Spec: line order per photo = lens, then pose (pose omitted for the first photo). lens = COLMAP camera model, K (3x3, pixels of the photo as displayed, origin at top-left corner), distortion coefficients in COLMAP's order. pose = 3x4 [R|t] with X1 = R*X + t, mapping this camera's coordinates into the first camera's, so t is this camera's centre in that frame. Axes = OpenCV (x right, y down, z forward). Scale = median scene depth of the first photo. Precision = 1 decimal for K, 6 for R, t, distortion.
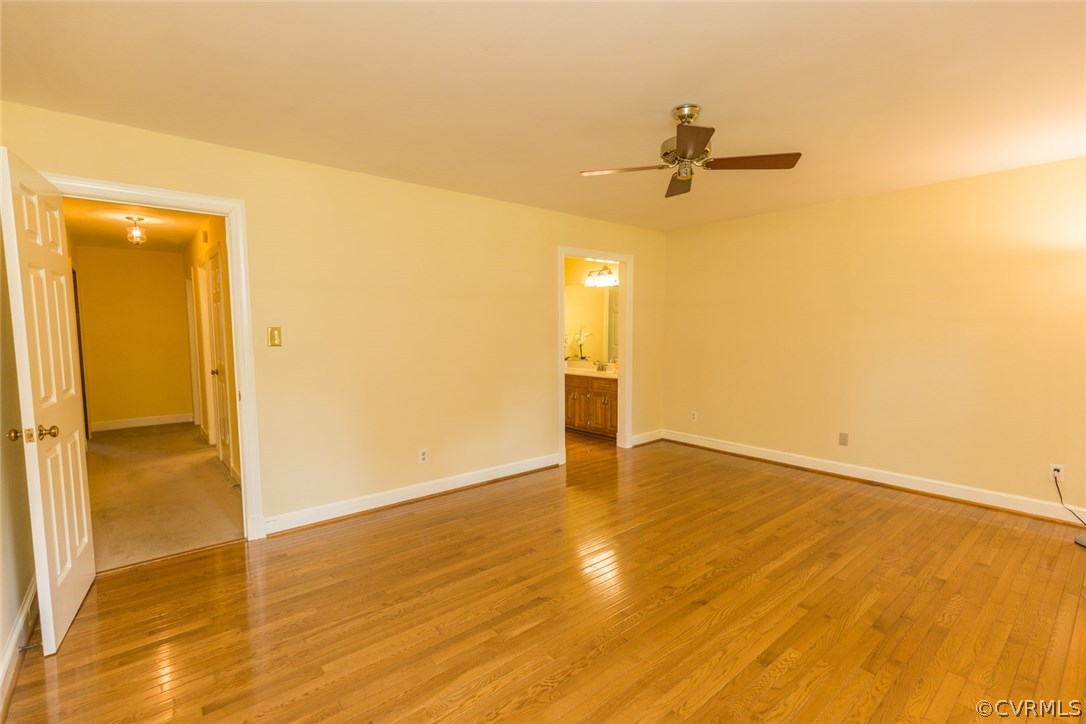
lens RADIAL K [[498.8, 0, 547.9], [0, 498.8, 362.5], [0, 0, 1]] dist [0.000647, -0.000288]
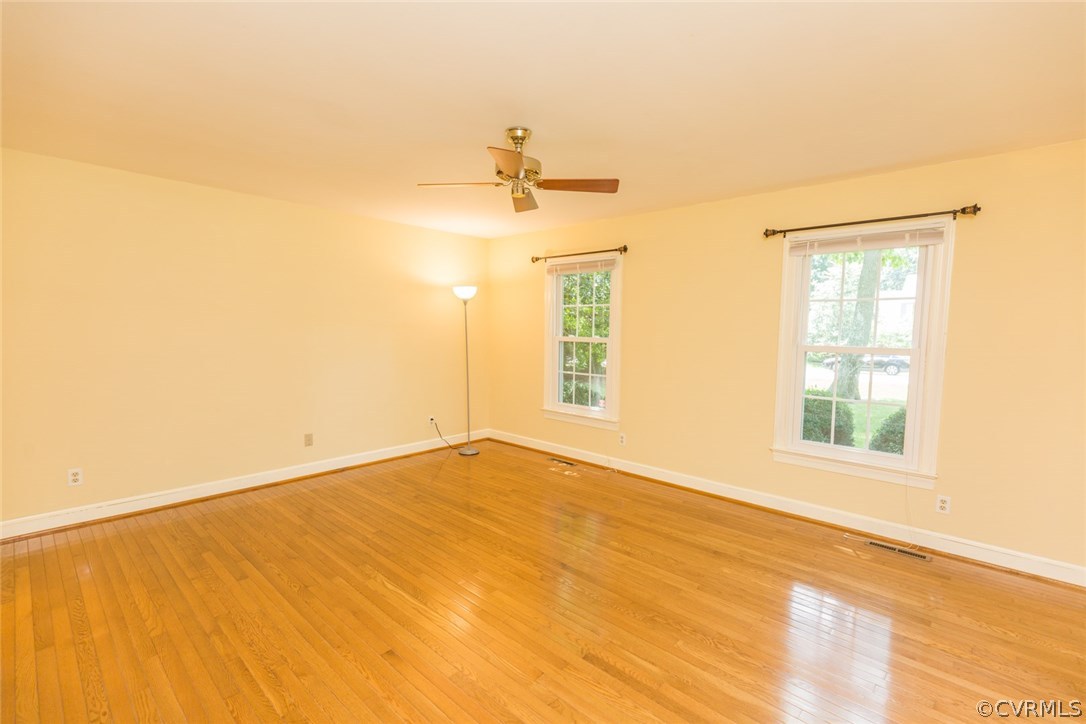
lens RADIAL K [[488.3, 0, 537.1], [0, 488.3, 360.8], [0, 0, 1]] dist [-0.000533, -0.000214]
pose [[-0.116964, -0.071697, 0.990545, -0.578088], [0.058815, 0.995140, 0.078975, -0.077732], [-0.991393, 0.067496, -0.112179, 0.817856]]
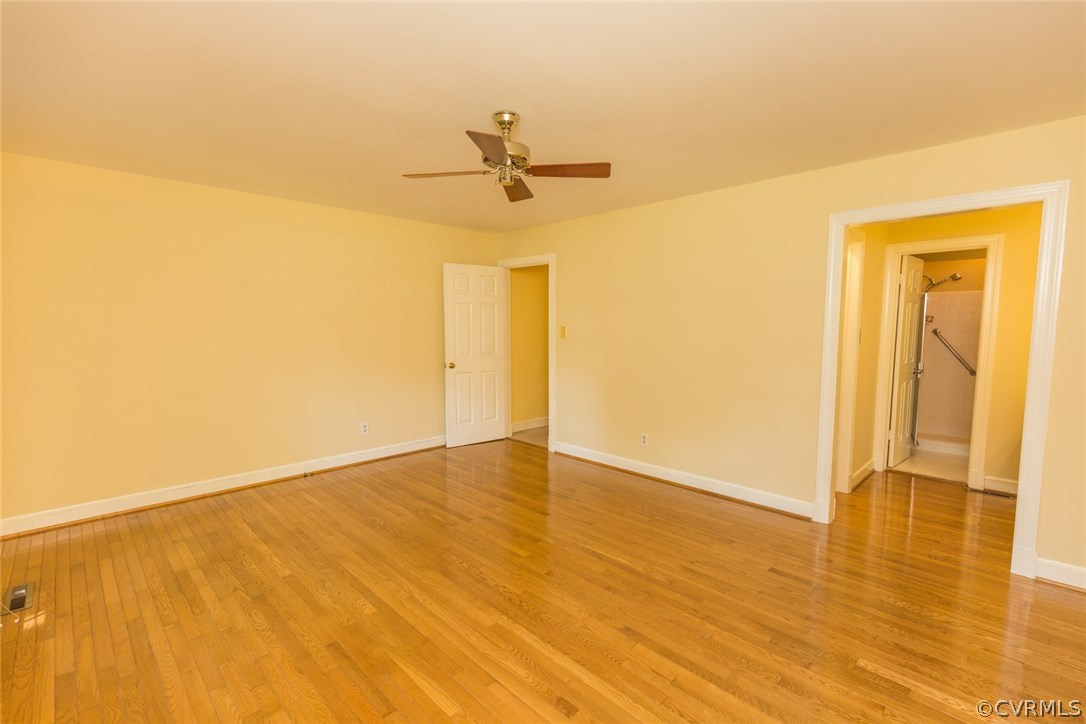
lens RADIAL K [[486.7, 0, 543.4], [0, 486.7, 366.3], [0, 0, 1]] dist [0.001529, -0.000377]
pose [[0.083330, 0.096838, -0.991806, 0.957288], [-0.074477, 0.993089, 0.090706, -0.075901], [0.993735, 0.066308, 0.089967, 0.749961]]
